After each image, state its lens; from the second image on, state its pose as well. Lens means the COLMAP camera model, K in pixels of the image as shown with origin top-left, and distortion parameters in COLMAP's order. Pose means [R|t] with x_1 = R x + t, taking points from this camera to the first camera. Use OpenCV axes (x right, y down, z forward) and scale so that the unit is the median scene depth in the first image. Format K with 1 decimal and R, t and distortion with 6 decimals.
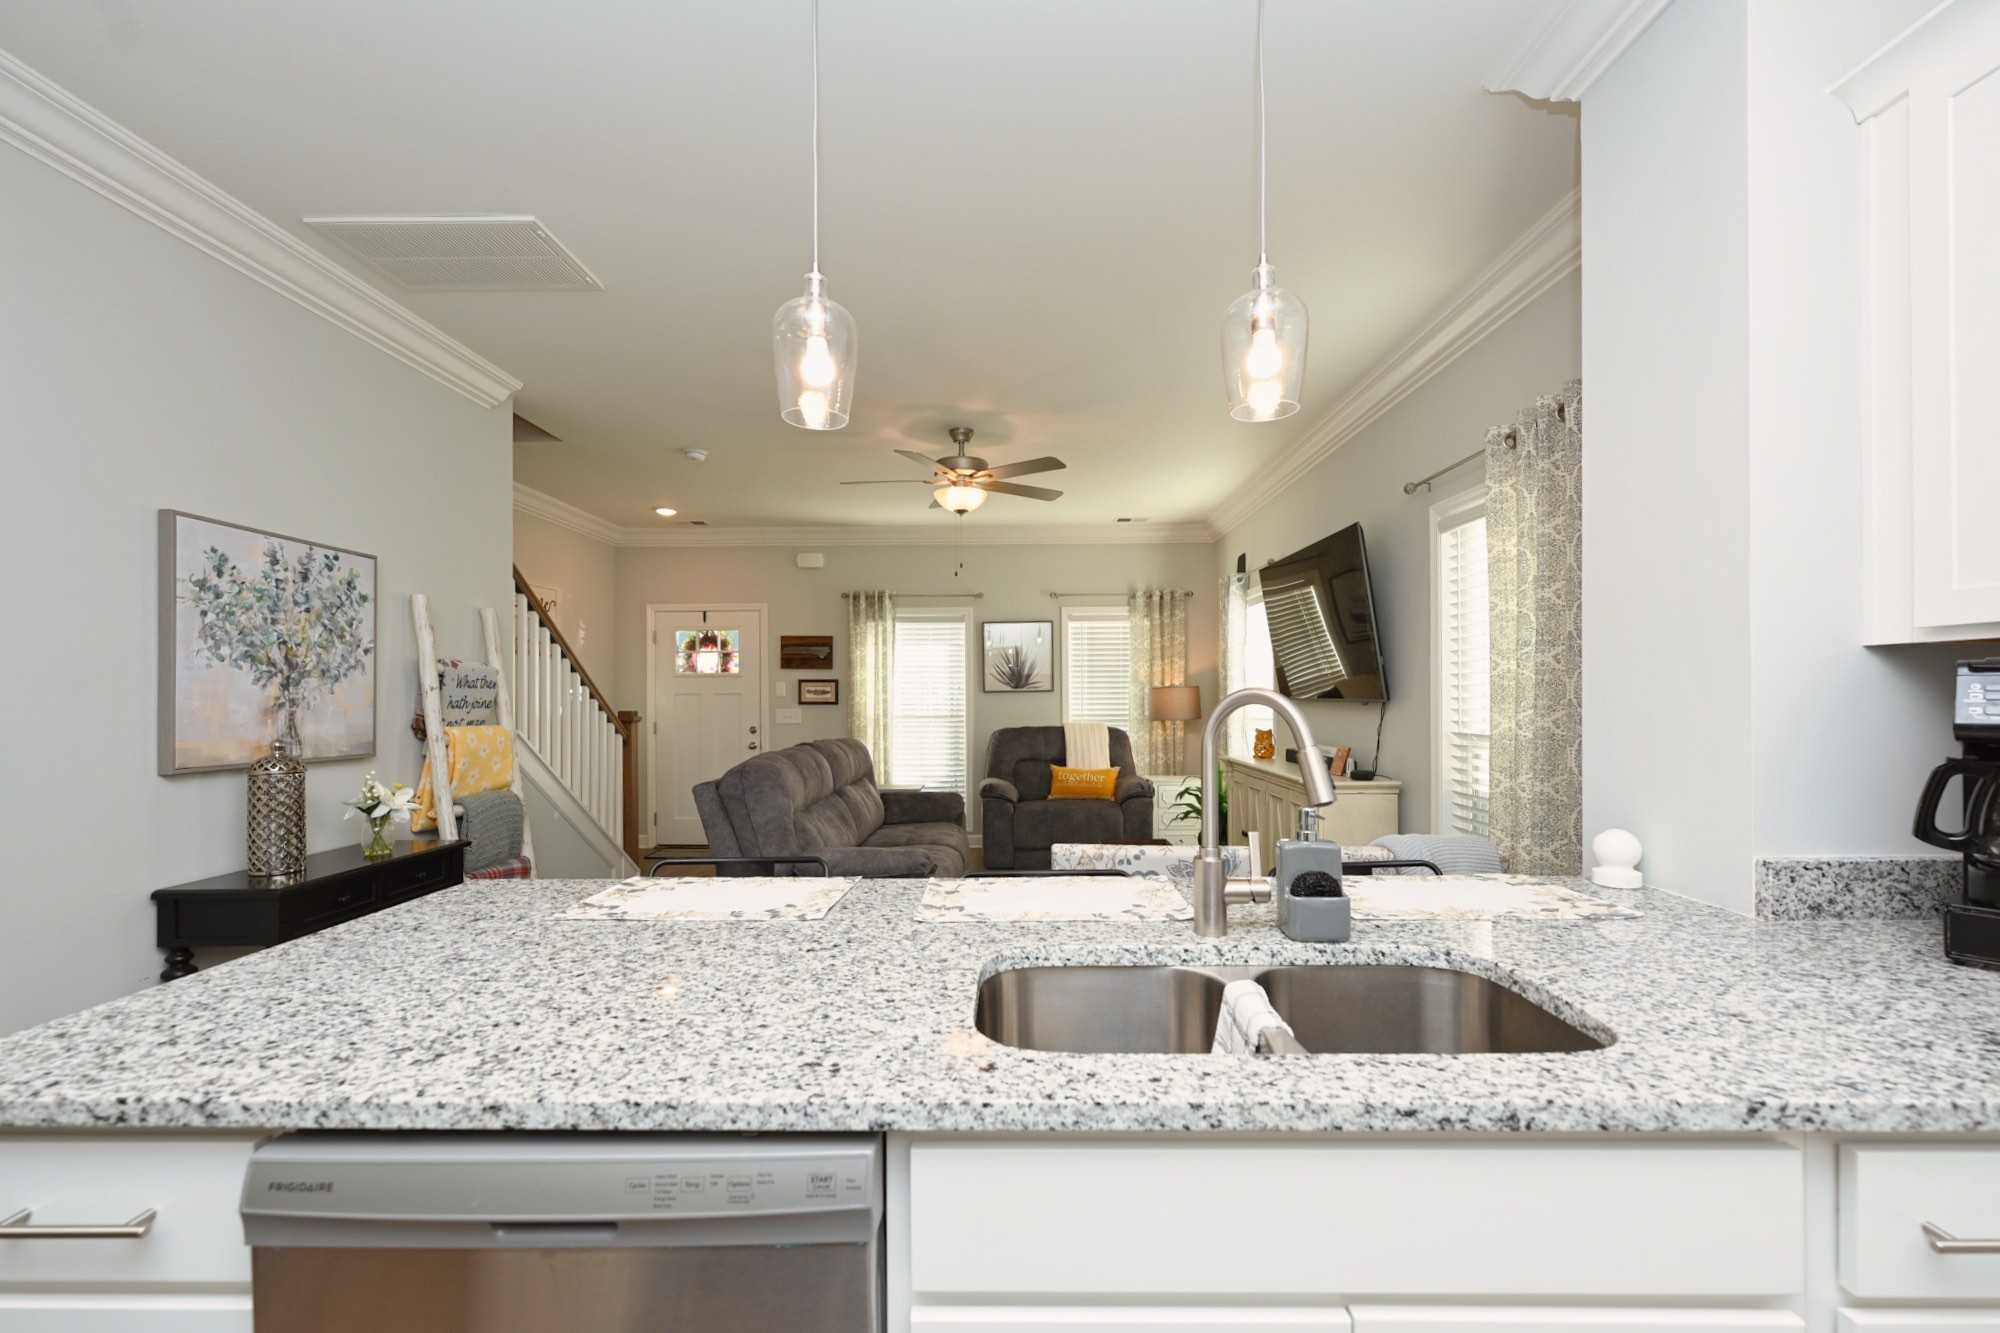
lens RADIAL K [[824.0, 0, 1003.0], [0, 824.0, 696.1], [0, 0, 1]] dist [-0.001789, -0.000114]
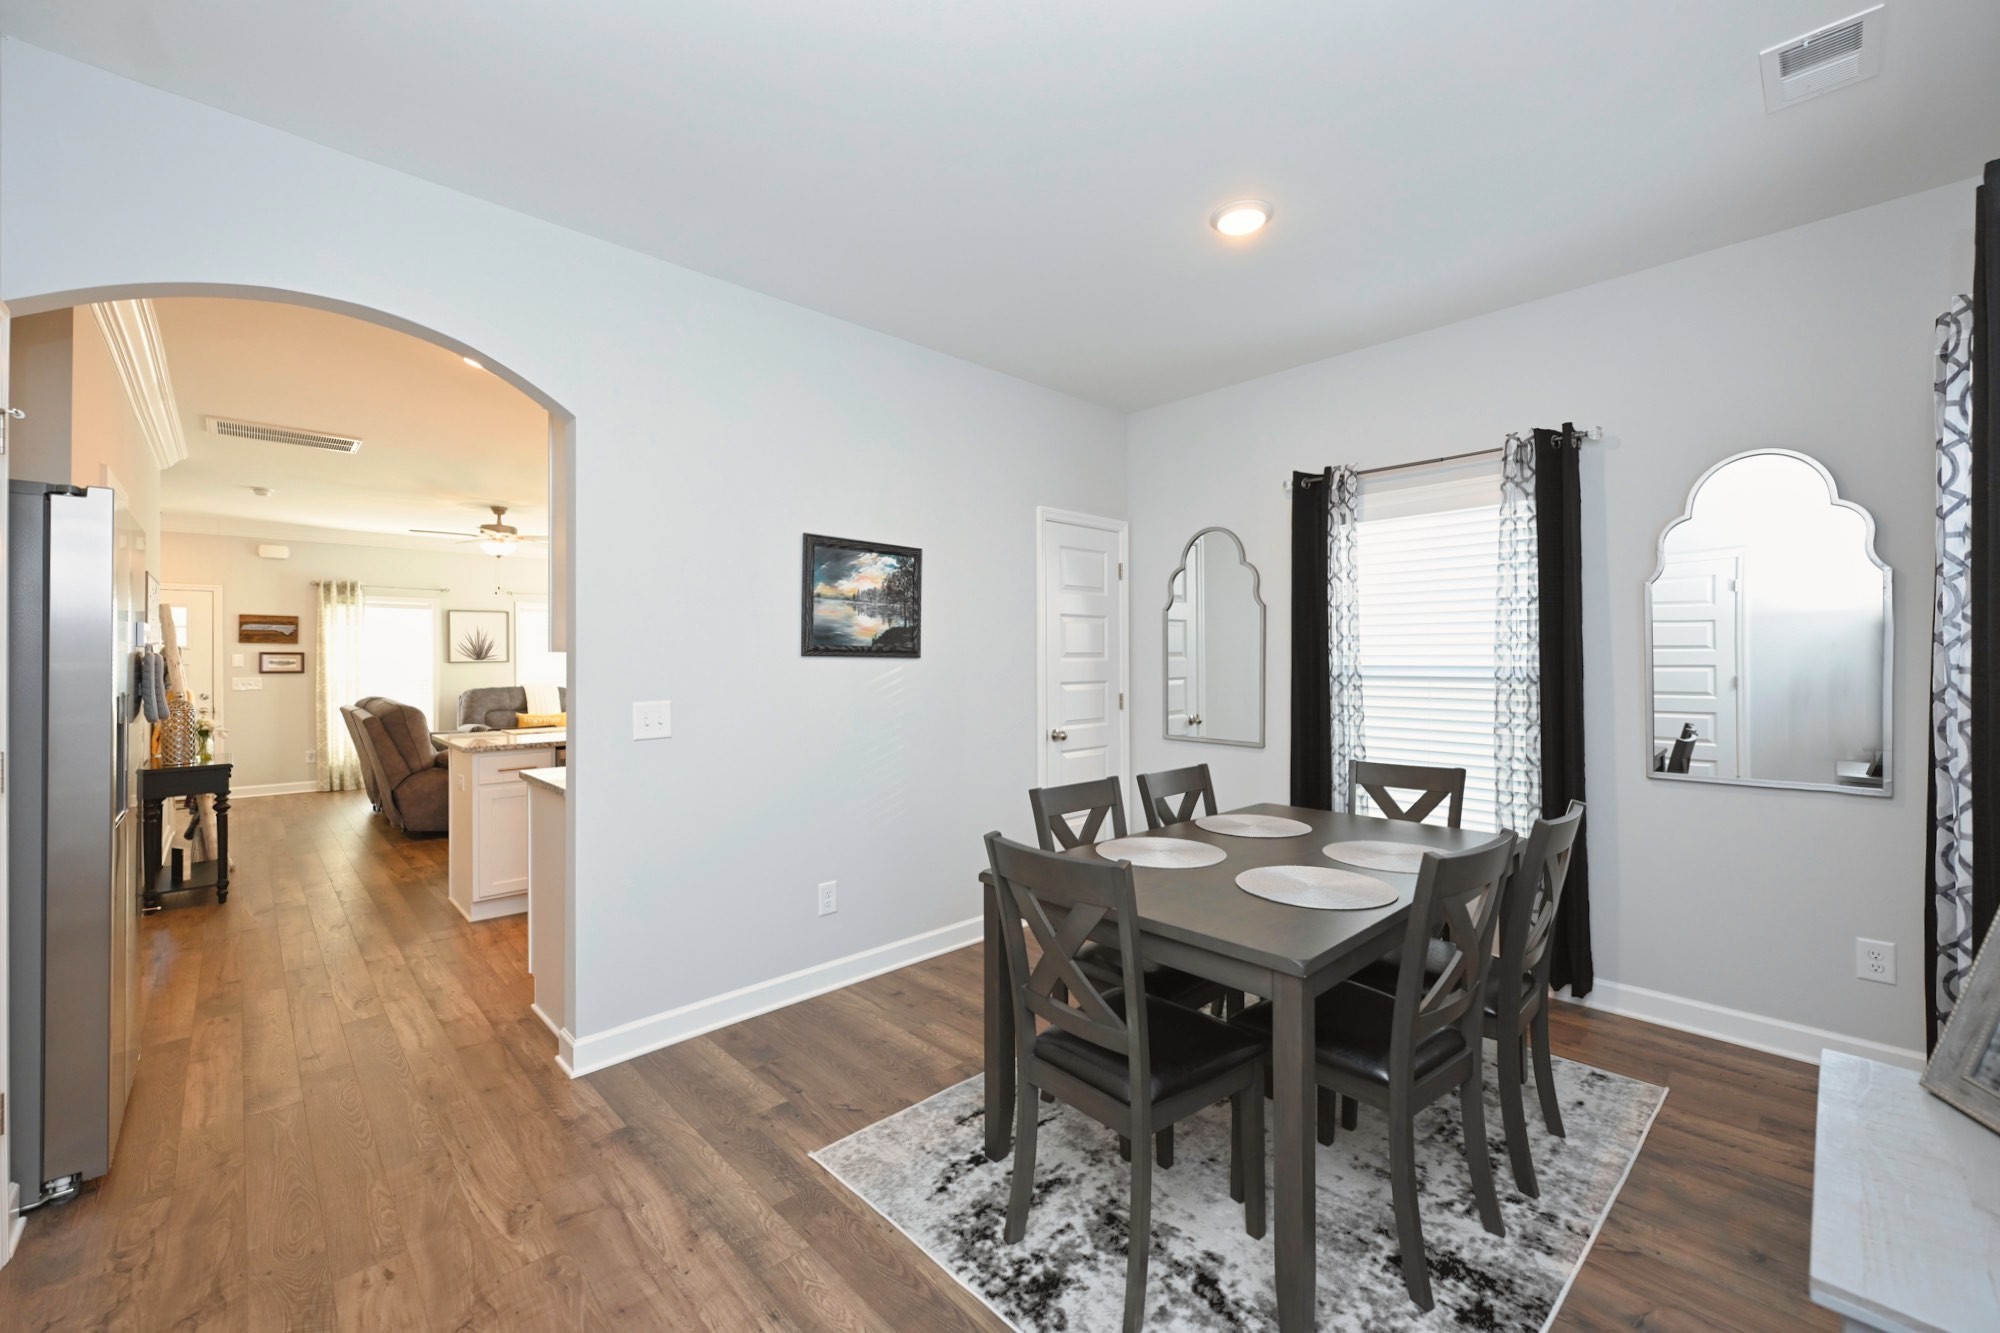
lens RADIAL K [[798.8, 0, 1007.9], [0, 798.8, 664.1], [0, 0, 1]] dist [-0.001621, 0.000249]
pose [[0.714094, -0.000205, 0.700049, -0.578082], [-0.000091, 1.000000, 0.000386, -0.007320], [-0.700049, -0.000339, 0.714094, -1.144107]]
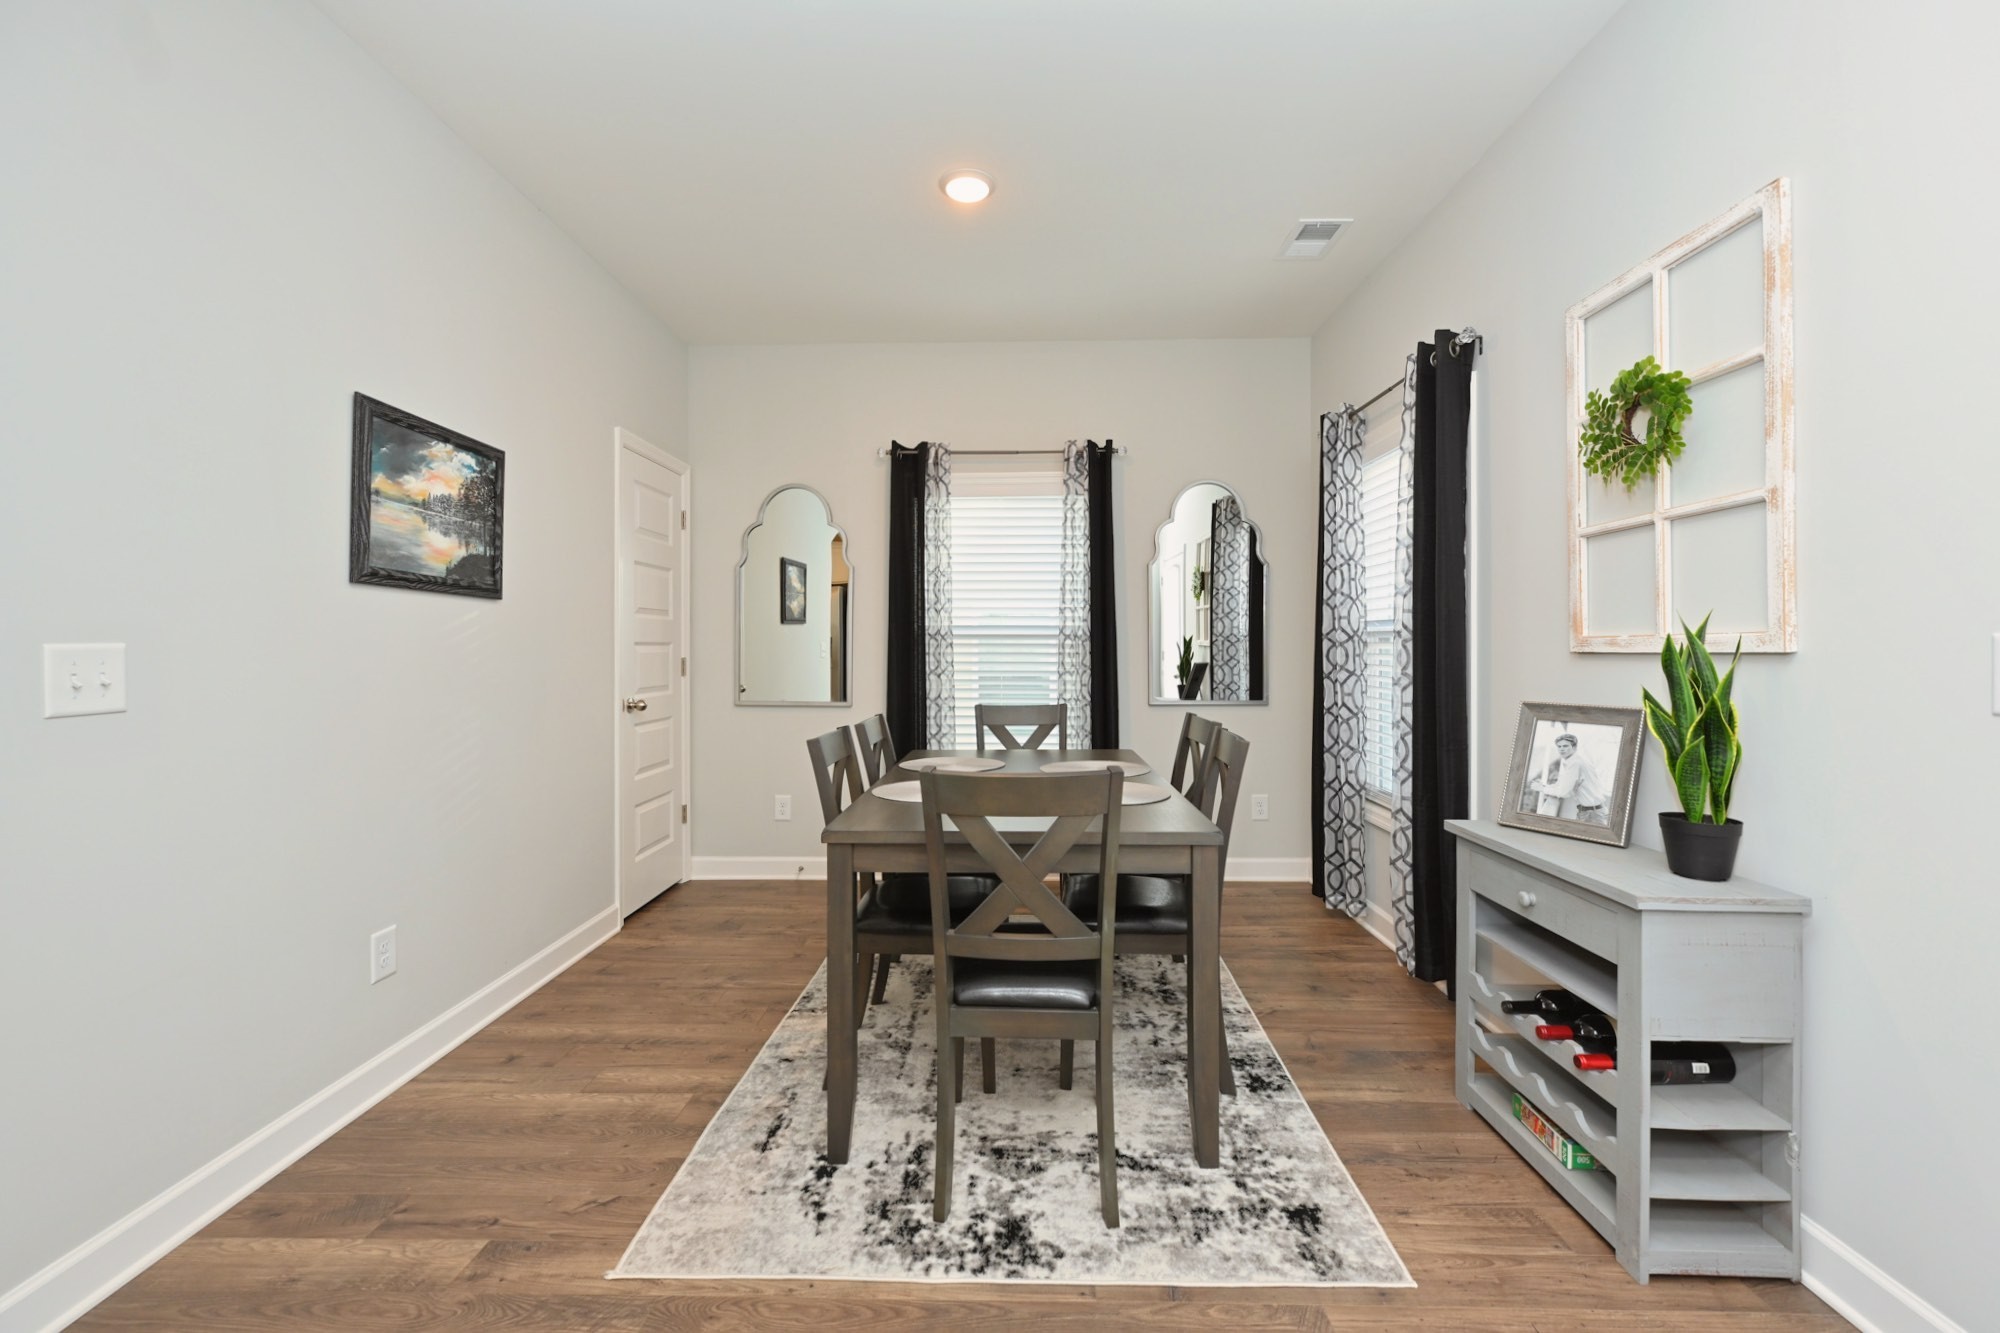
lens RADIAL K [[799.6, 0, 999.8], [0, 799.6, 651.7], [0, 0, 1]] dist [-0.001715, -0.000093]
pose [[0.015094, 0.002686, 0.999882, -0.687730], [0.002586, 0.999993, -0.002725, 0.038246], [-0.999883, 0.002627, 0.015087, -0.803015]]
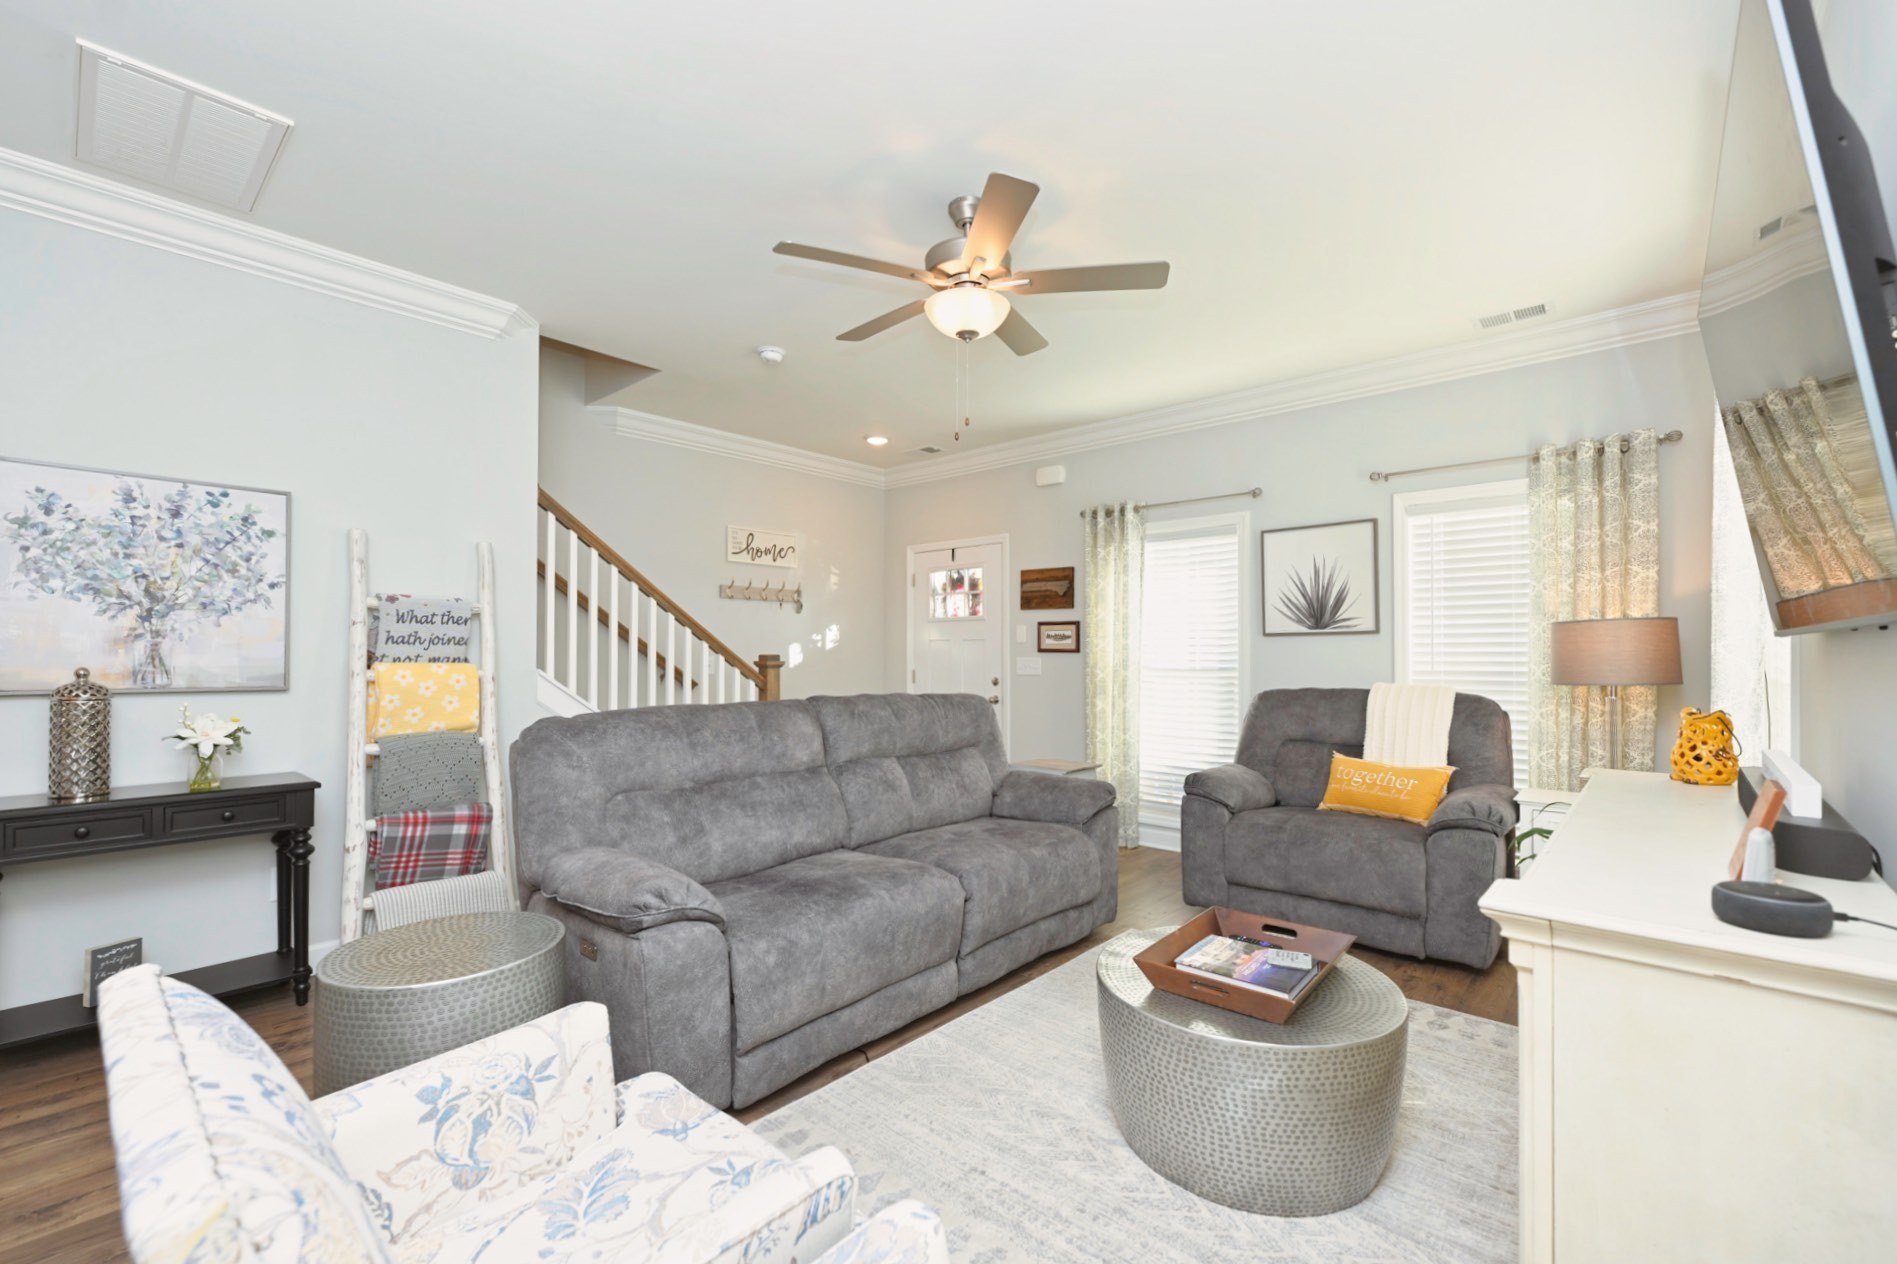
lens RADIAL K [[800.4, 0, 950.0], [0, 800.4, 651.7], [0, 0, 1]] dist [-0.002138, -0.000137]
pose [[0.753009, 0.004492, -0.657995, 0.436689], [-0.005084, 0.999987, 0.001008, 0.019031], [0.657991, 0.002586, 0.753021, 0.692505]]
